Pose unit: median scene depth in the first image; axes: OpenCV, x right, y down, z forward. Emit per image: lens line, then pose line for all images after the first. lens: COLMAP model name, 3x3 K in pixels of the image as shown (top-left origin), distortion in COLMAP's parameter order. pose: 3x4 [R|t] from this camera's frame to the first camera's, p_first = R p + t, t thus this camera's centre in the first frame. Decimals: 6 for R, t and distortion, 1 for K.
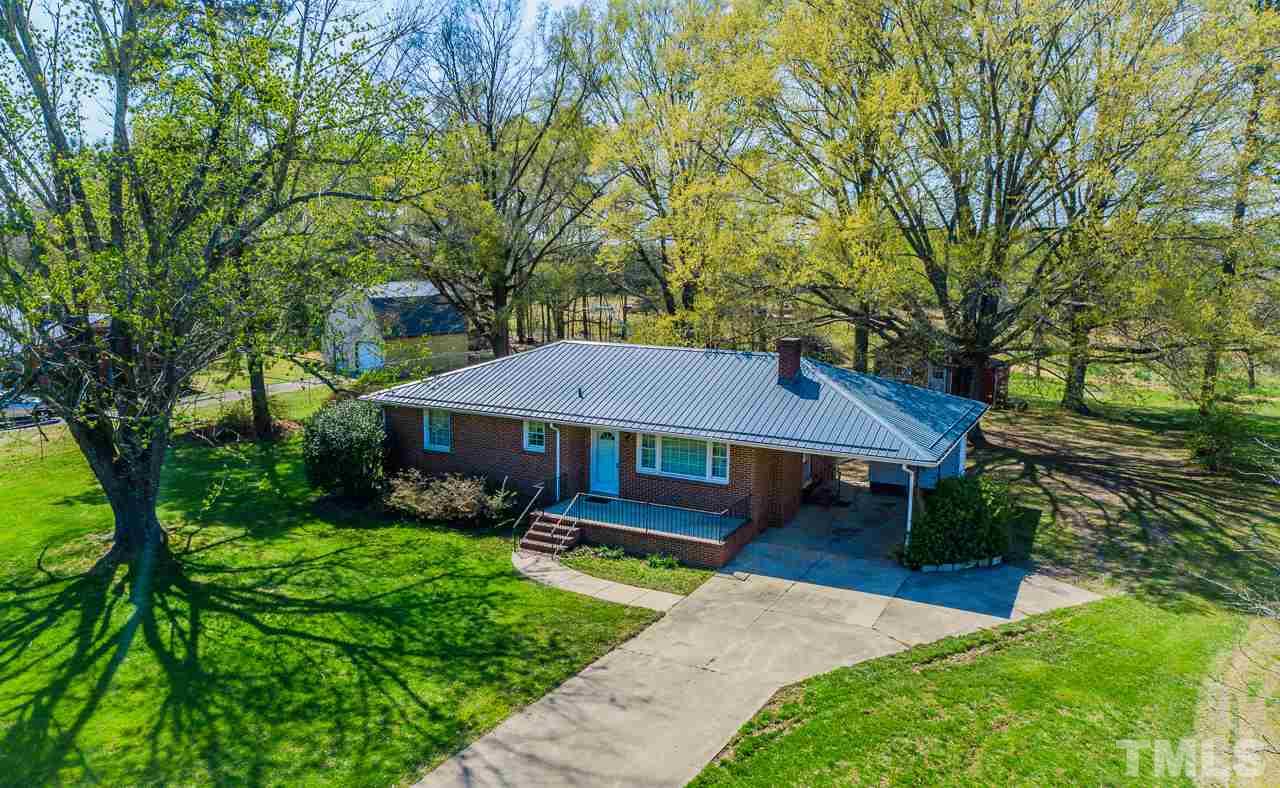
lens RADIAL K [[846.9, 0, 666.9], [0, 846.9, 398.4], [0, 0, 1]] dist [-0.025745, -0.001455]
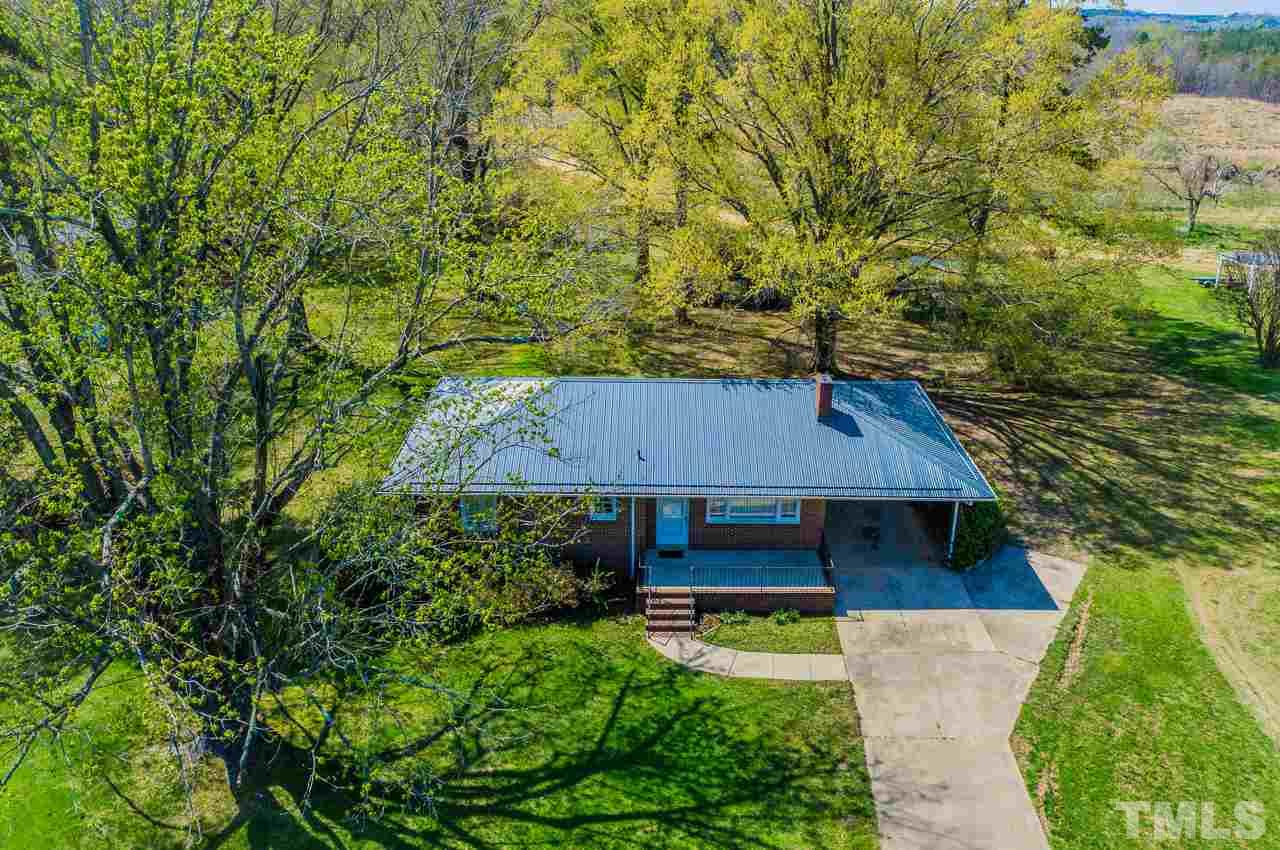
lens RADIAL K [[875.7, 0, 640.0], [0, 875.7, 425.0], [0, 0, 1]] dist [-0.029197, -0.001102]
pose [[0.894032, -0.181277, 0.409689, -0.548555], [0.060365, 0.954883, 0.290783, -0.360660], [-0.443917, -0.235238, 0.864639, 0.125188]]
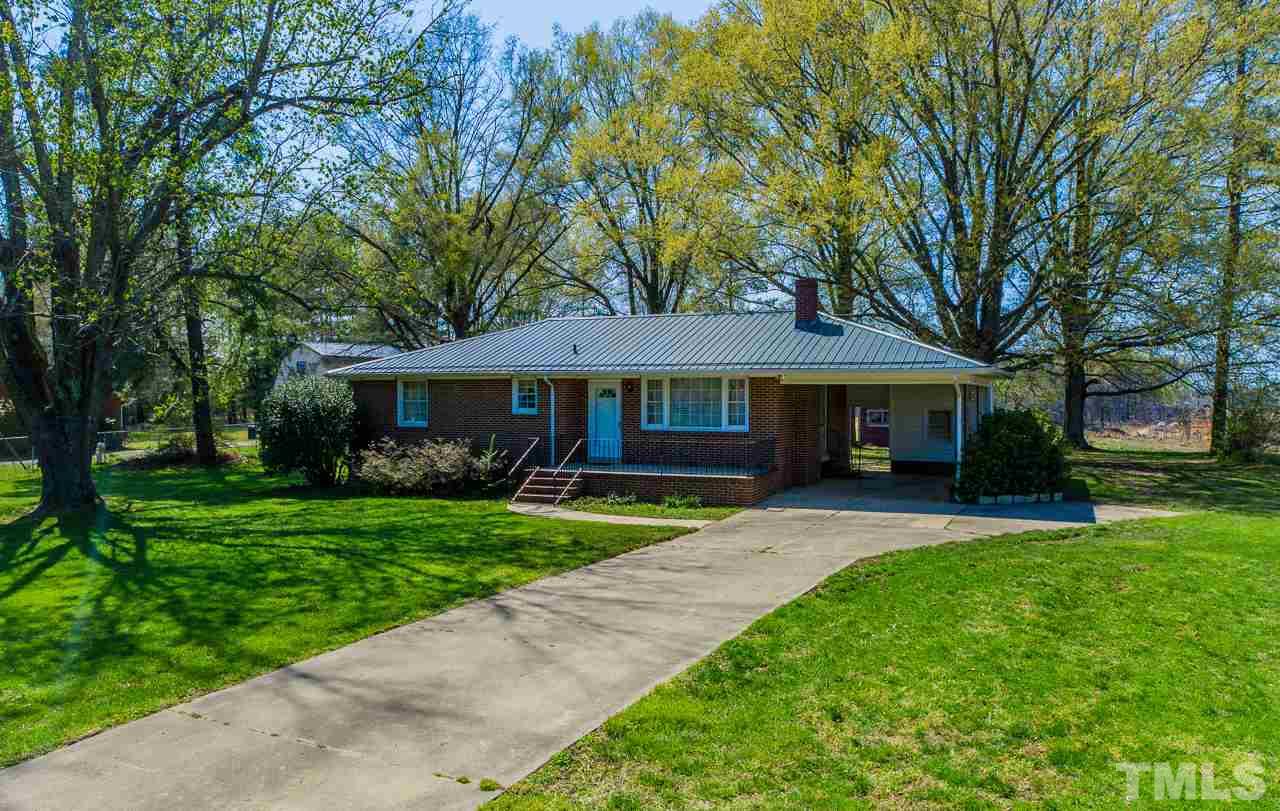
lens RADIAL K [[878.1, 0, 640.0], [0, 878.1, 405.5], [0, 0, 1]] dist [-0.026116, 0.001026]
pose [[0.999433, -0.016243, 0.029506, -0.066214], [0.019993, 0.991100, -0.131606, 0.189013], [-0.027105, 0.132122, 0.990863, 0.081807]]
